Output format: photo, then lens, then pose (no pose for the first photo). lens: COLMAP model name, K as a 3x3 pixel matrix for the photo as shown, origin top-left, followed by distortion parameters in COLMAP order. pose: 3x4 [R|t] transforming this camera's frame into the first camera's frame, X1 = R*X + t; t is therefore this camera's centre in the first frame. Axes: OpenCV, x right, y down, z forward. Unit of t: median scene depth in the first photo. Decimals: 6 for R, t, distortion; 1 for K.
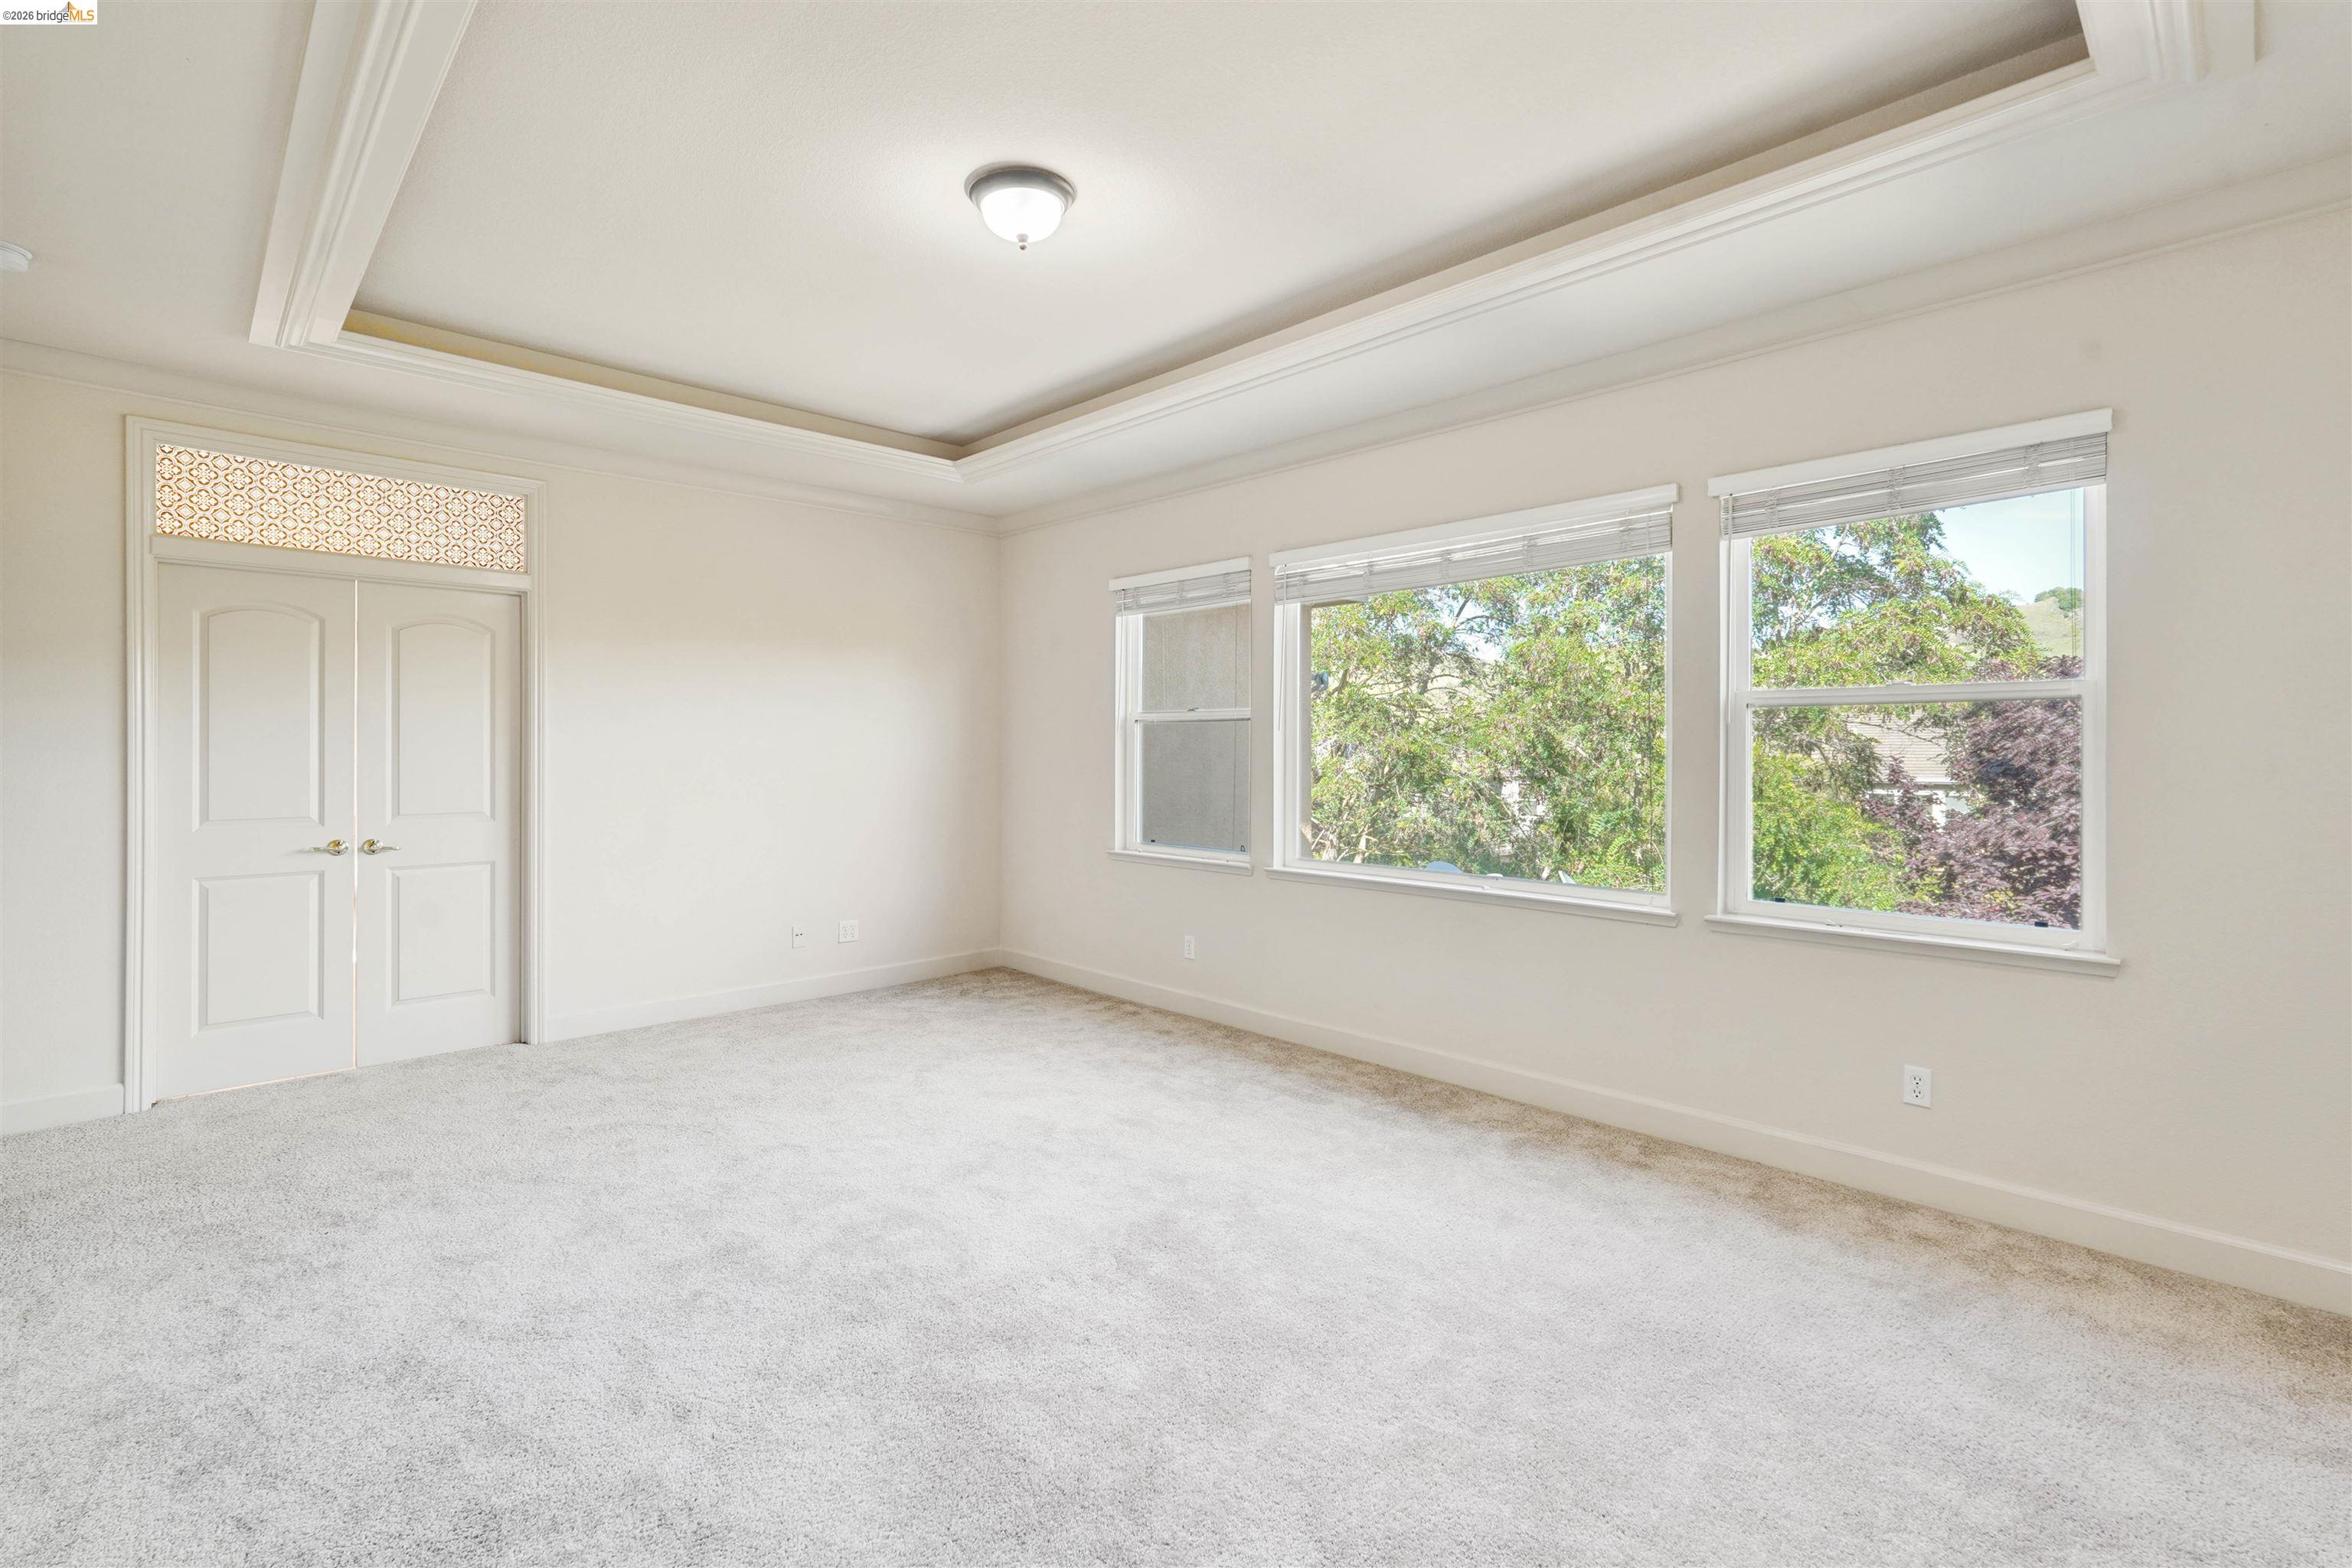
lens RADIAL K [[1066.2, 0, 1166.4], [0, 1066.2, 744.4], [0, 0, 1]] dist [-0.014994, 0.008362]
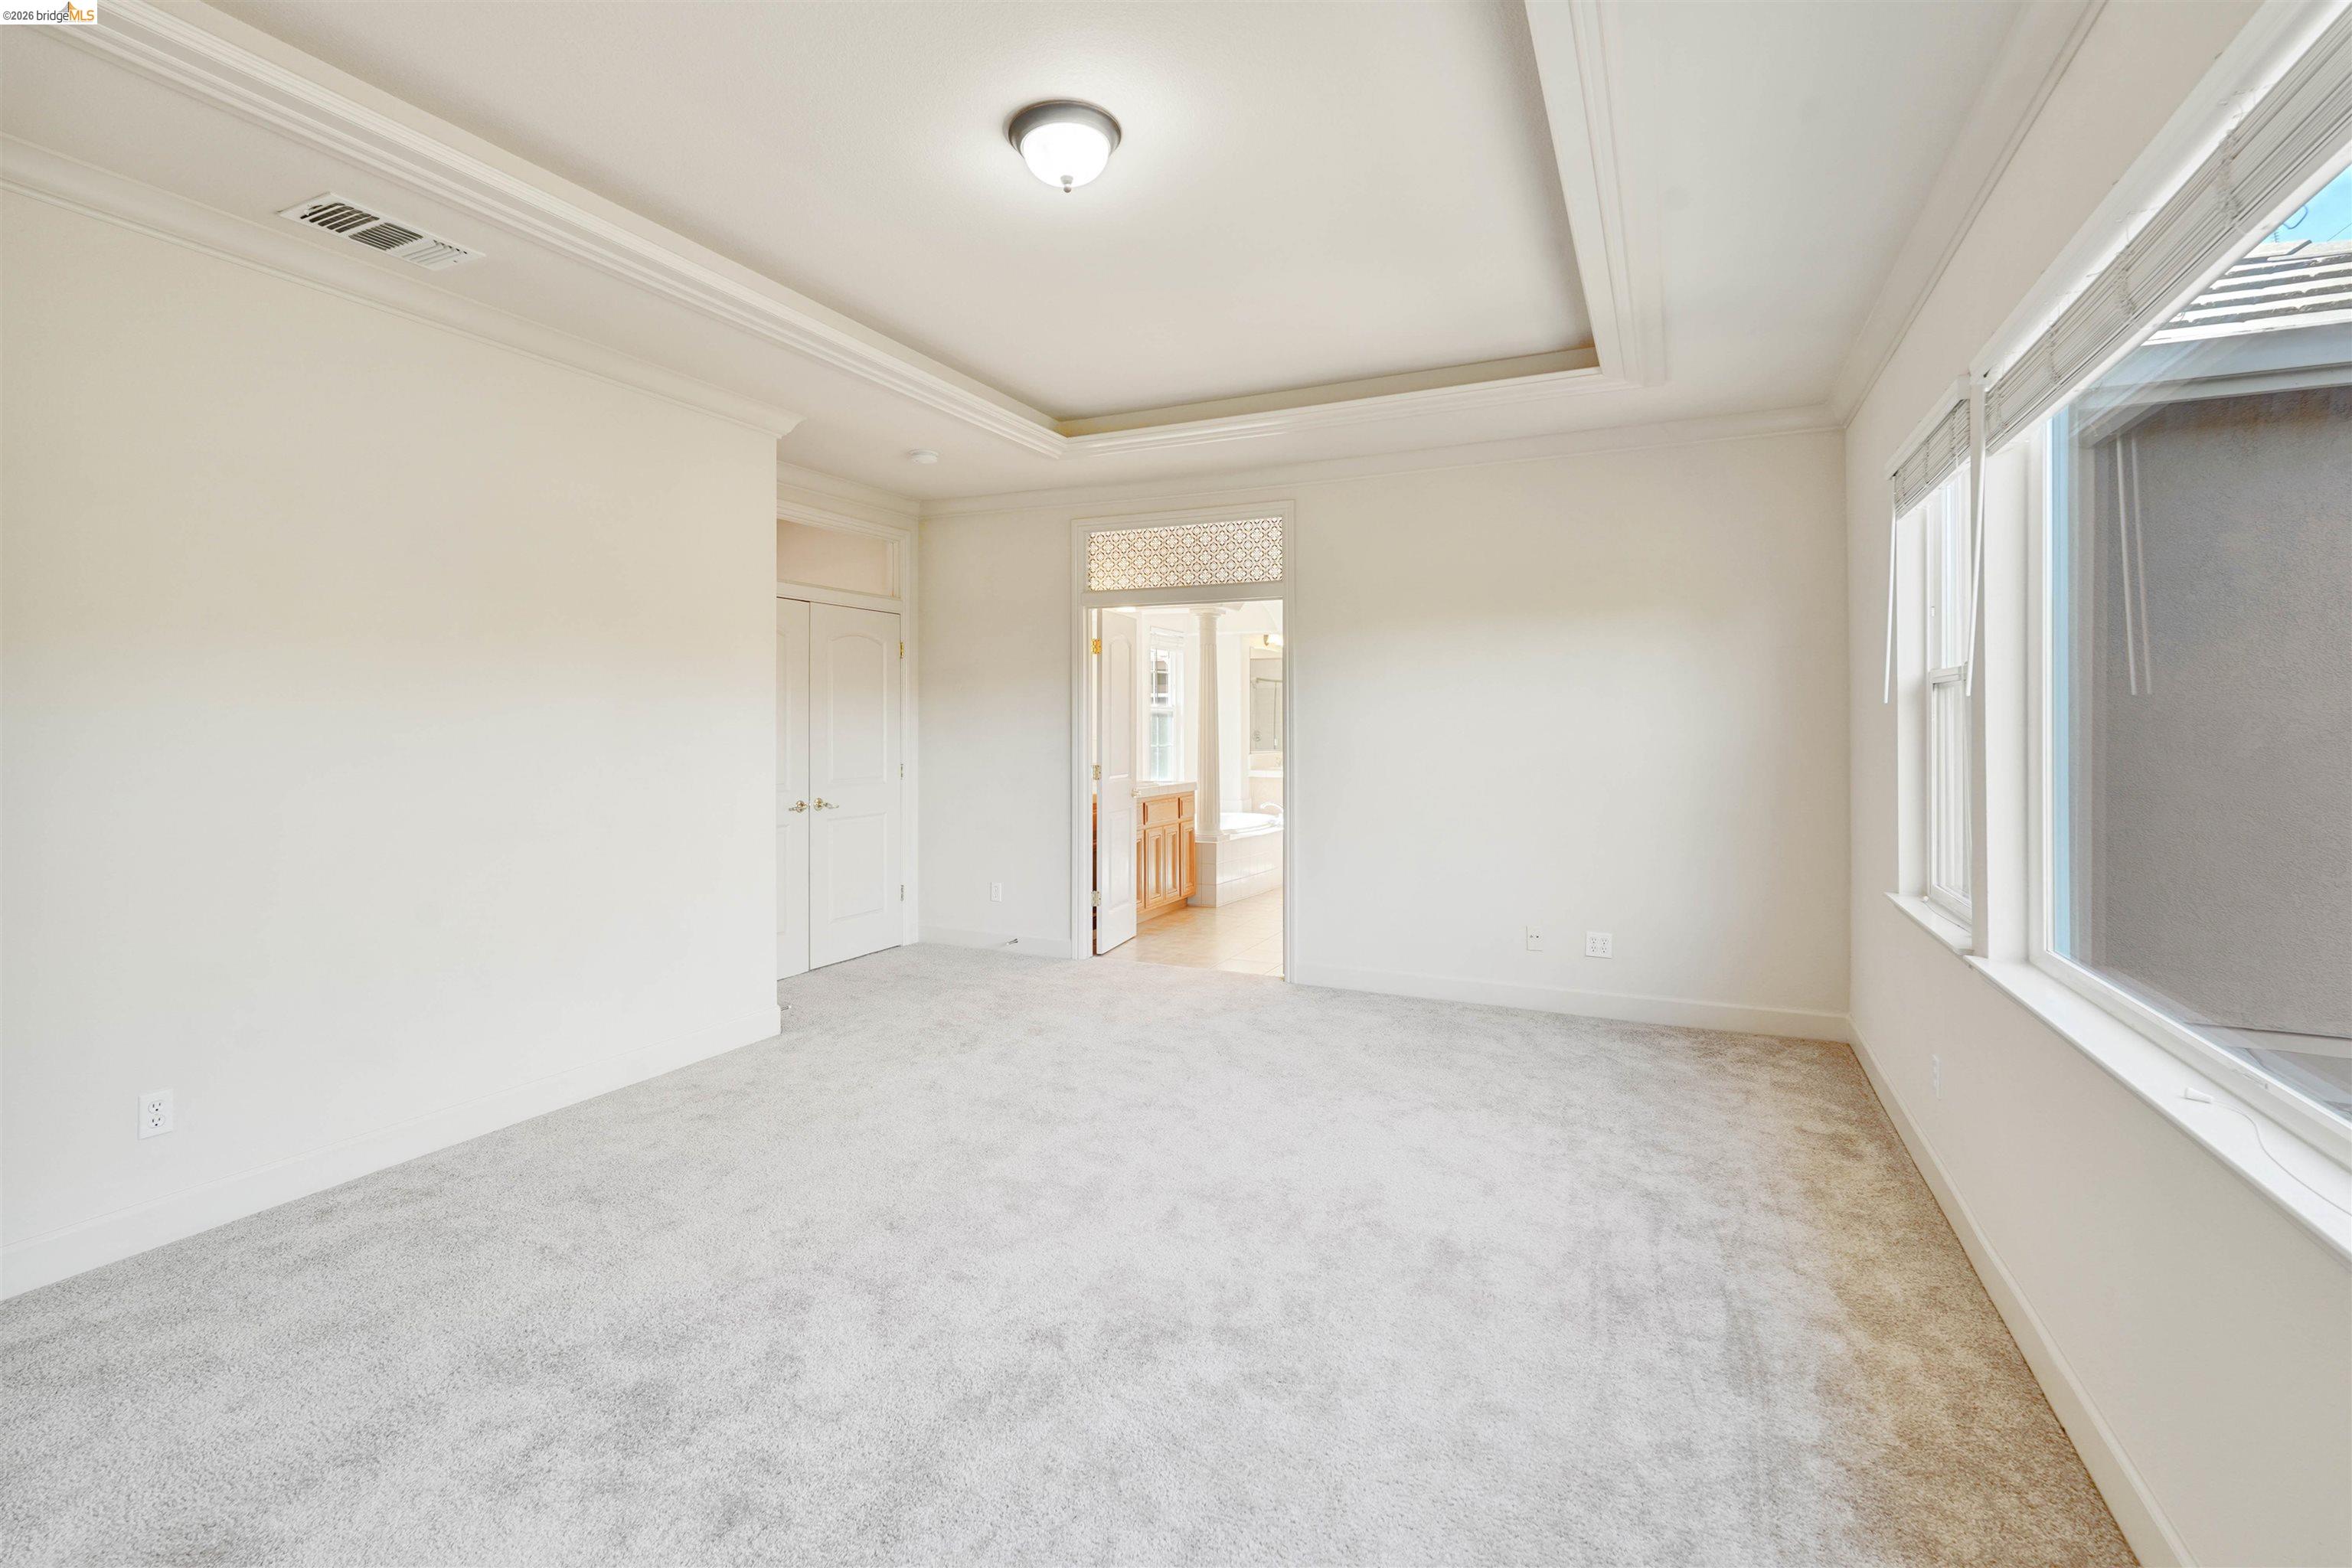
lens RADIAL K [[1082.2, 0, 1178.0], [0, 1082.2, 727.2], [0, 0, 1]] dist [0.001880, 0.000321]
pose [[0.354764, -0.000996, -0.934955, 0.528238], [0.002942, 0.999996, 0.000051, 0.000632], [0.934951, -0.002768, 0.354766, 0.510459]]
